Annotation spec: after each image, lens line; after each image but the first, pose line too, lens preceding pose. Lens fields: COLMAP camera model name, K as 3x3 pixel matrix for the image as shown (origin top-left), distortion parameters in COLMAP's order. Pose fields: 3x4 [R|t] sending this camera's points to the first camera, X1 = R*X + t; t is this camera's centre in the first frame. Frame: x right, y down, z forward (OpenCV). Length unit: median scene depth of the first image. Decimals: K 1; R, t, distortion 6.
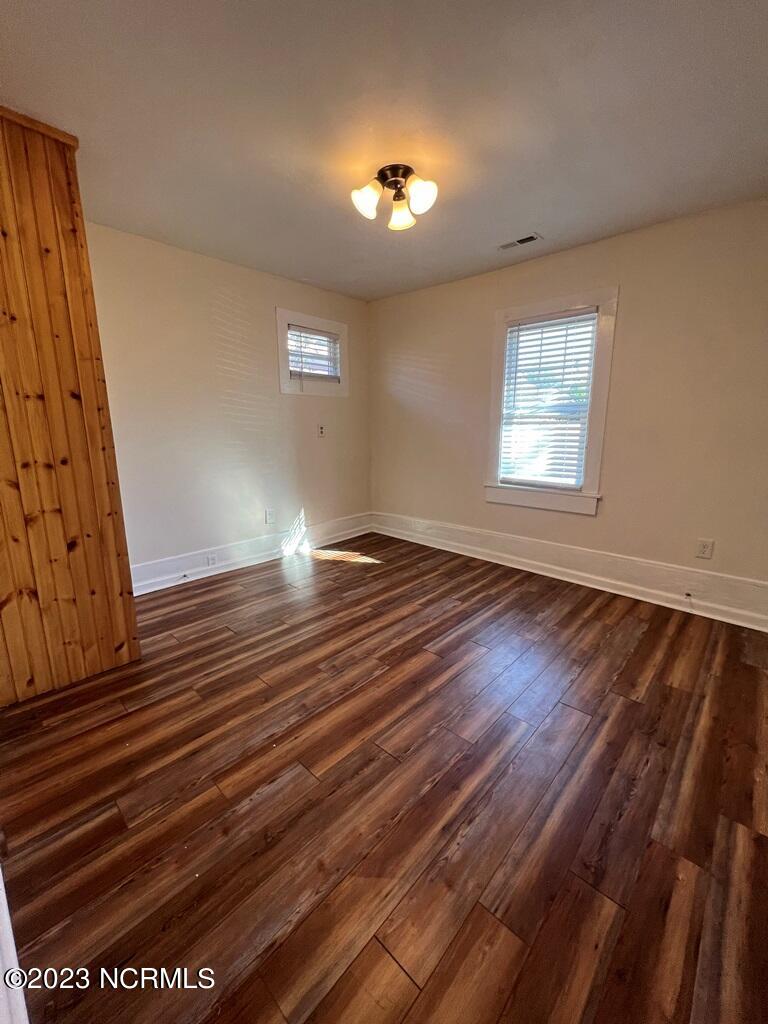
lens RADIAL K [[408.7, 0, 389.0], [0, 408.7, 512.0], [0, 0, 1]] dist [0.000886, 0.000736]
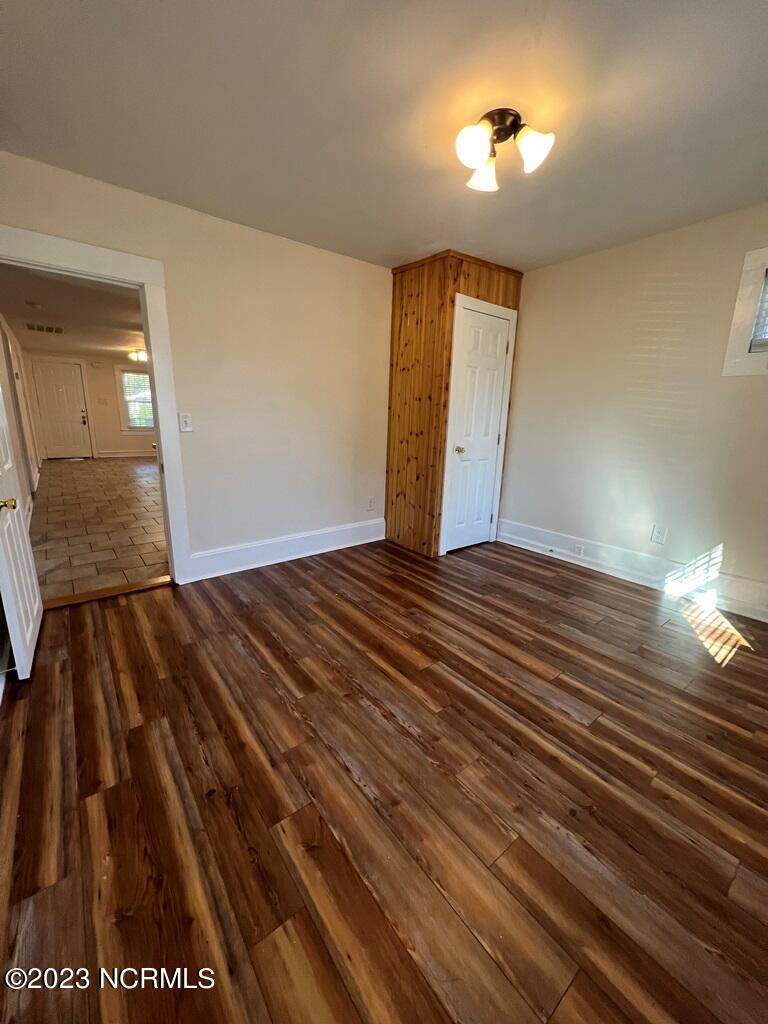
lens RADIAL K [[407.1, 0, 384.9], [0, 407.1, 514.6], [0, 0, 1]] dist [-0.001071, 0.000259]
pose [[-0.165498, 0.227774, -0.959546, 0.975214], [-0.230904, 0.936970, 0.262240, -0.194199], [0.958798, 0.264964, -0.102473, 0.979369]]
